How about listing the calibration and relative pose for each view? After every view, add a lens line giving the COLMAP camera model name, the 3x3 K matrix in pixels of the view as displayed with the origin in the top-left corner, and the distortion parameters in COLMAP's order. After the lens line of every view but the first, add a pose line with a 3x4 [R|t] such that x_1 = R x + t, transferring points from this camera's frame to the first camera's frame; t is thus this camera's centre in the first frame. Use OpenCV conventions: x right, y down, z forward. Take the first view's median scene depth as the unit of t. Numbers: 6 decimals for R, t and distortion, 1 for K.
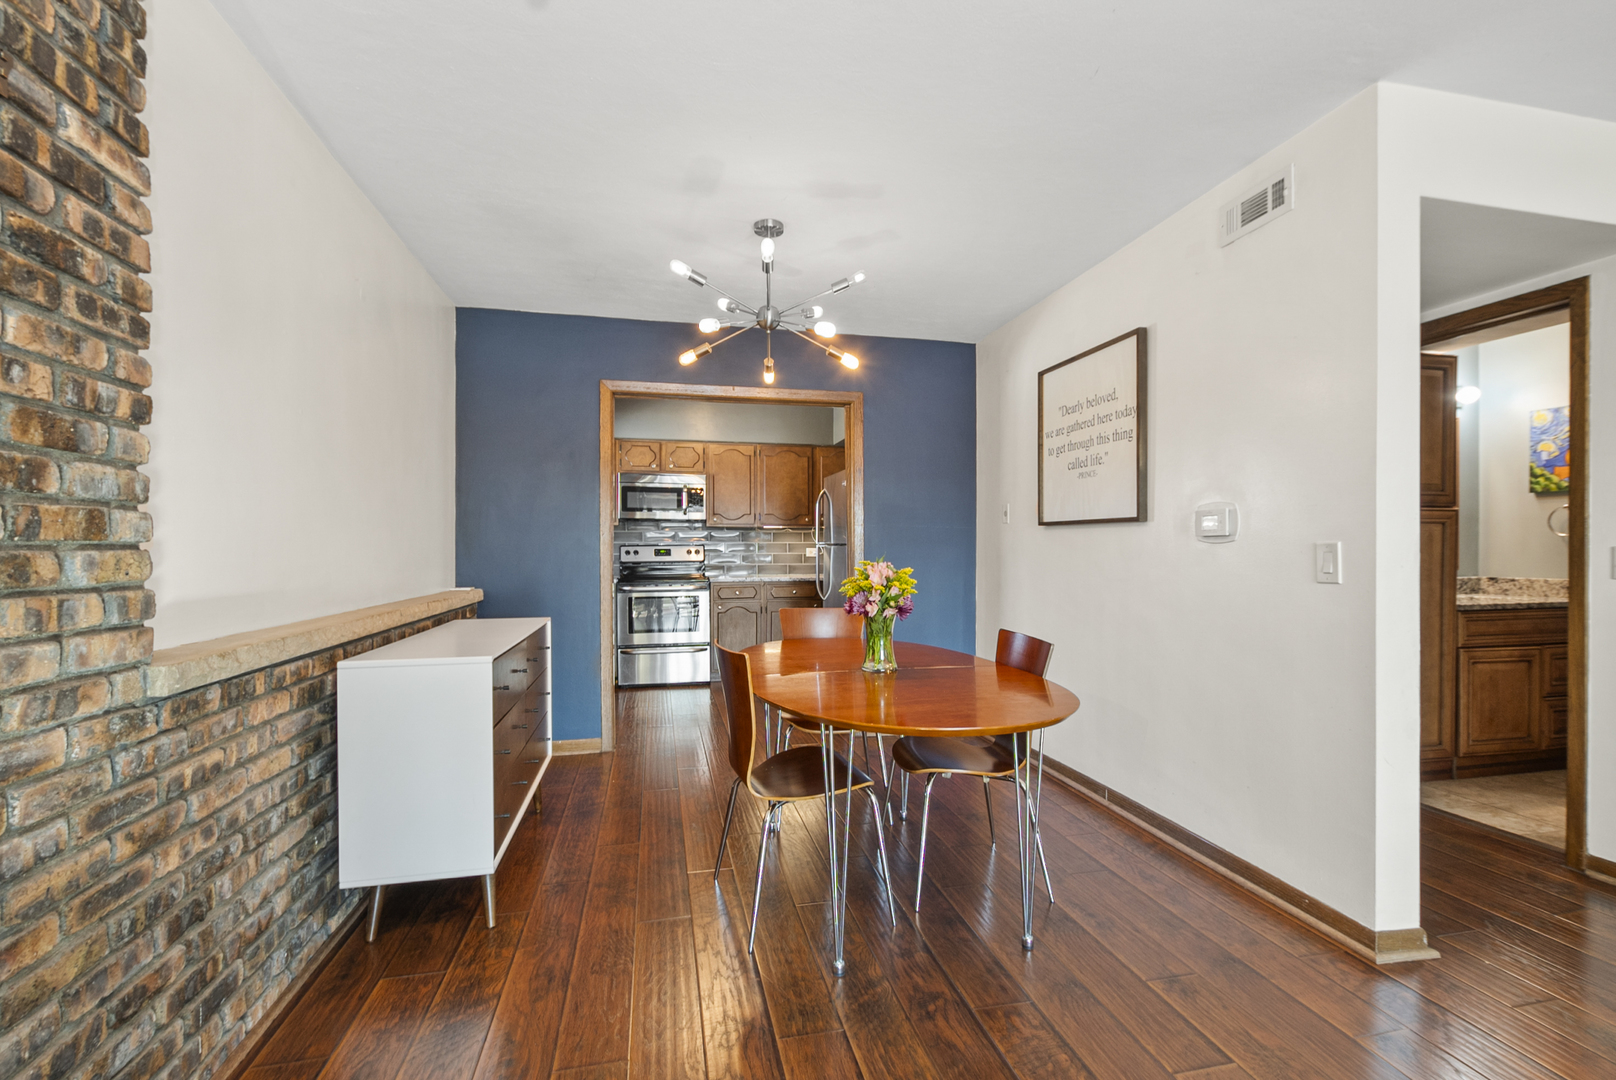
lens RADIAL K [[706.0, 0, 805.1], [0, 706.0, 550.9], [0, 0, 1]] dist [-0.001726, -0.000162]
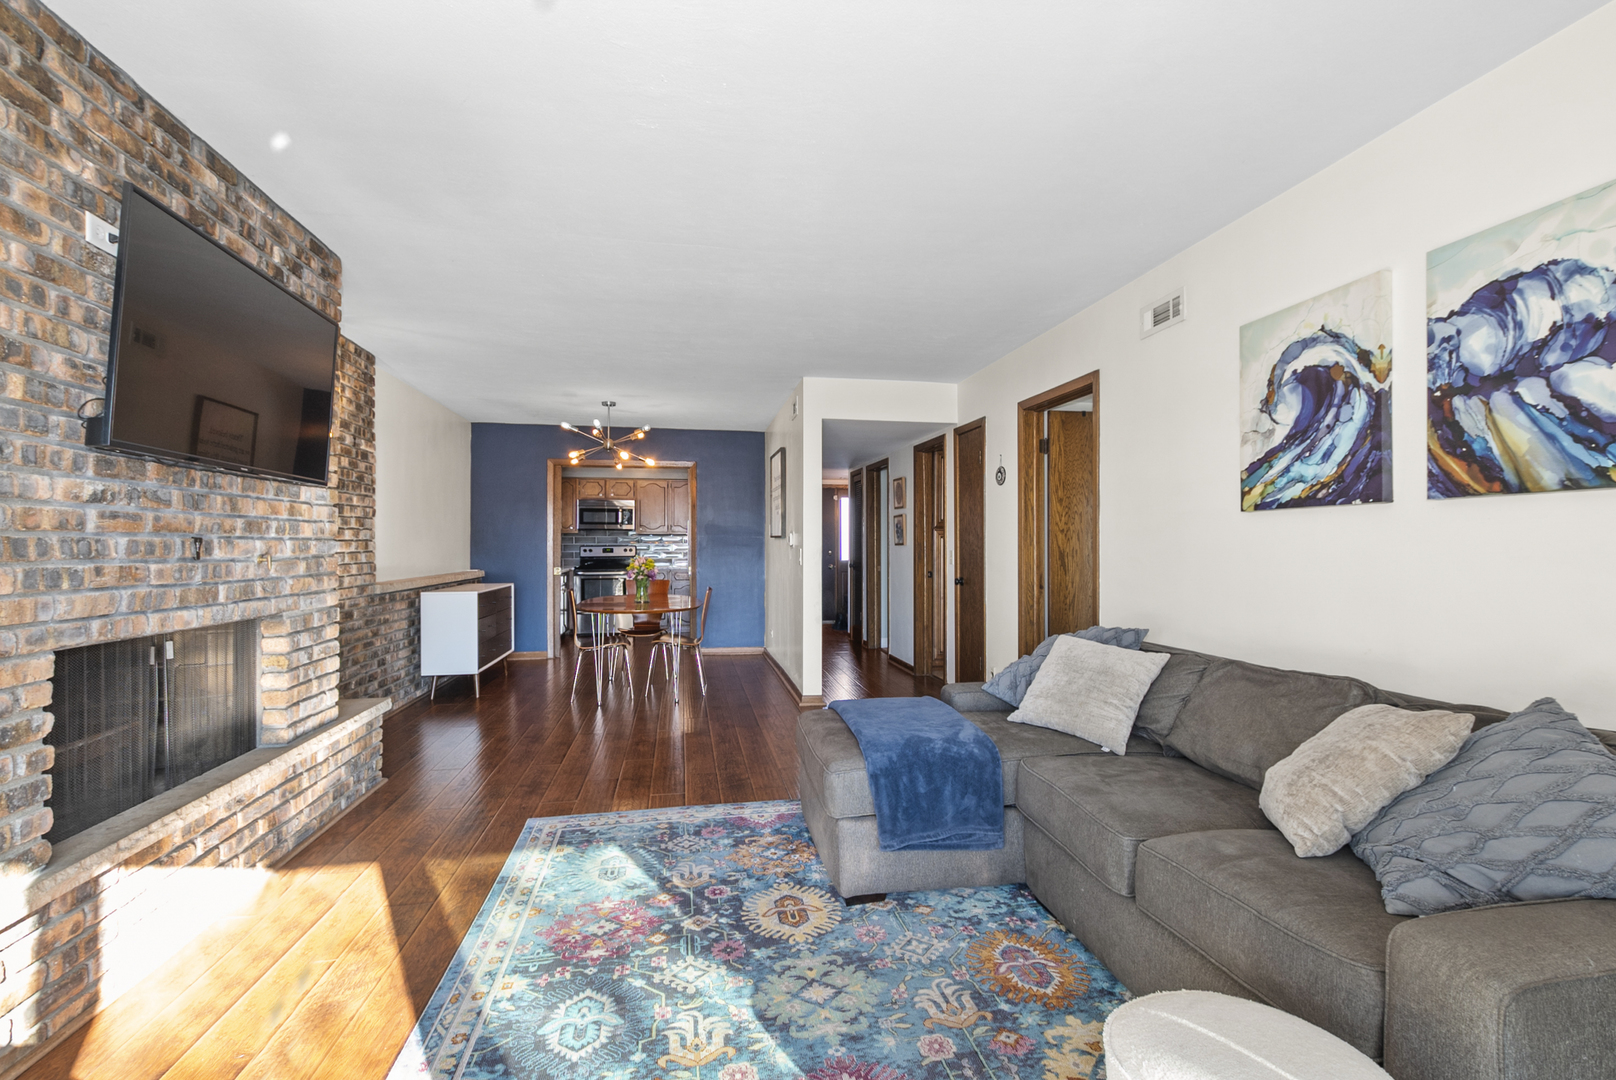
lens RADIAL K [[706.0, 0, 811.8], [0, 706.0, 541.7], [0, 0, 1]] dist [-0.001726, -0.000162]
pose [[0.999465, 0.000044, -0.032701, 0.944112], [-0.000259, 0.999978, -0.006569, -0.021378], [0.032700, 0.006574, 0.999444, -1.692310]]
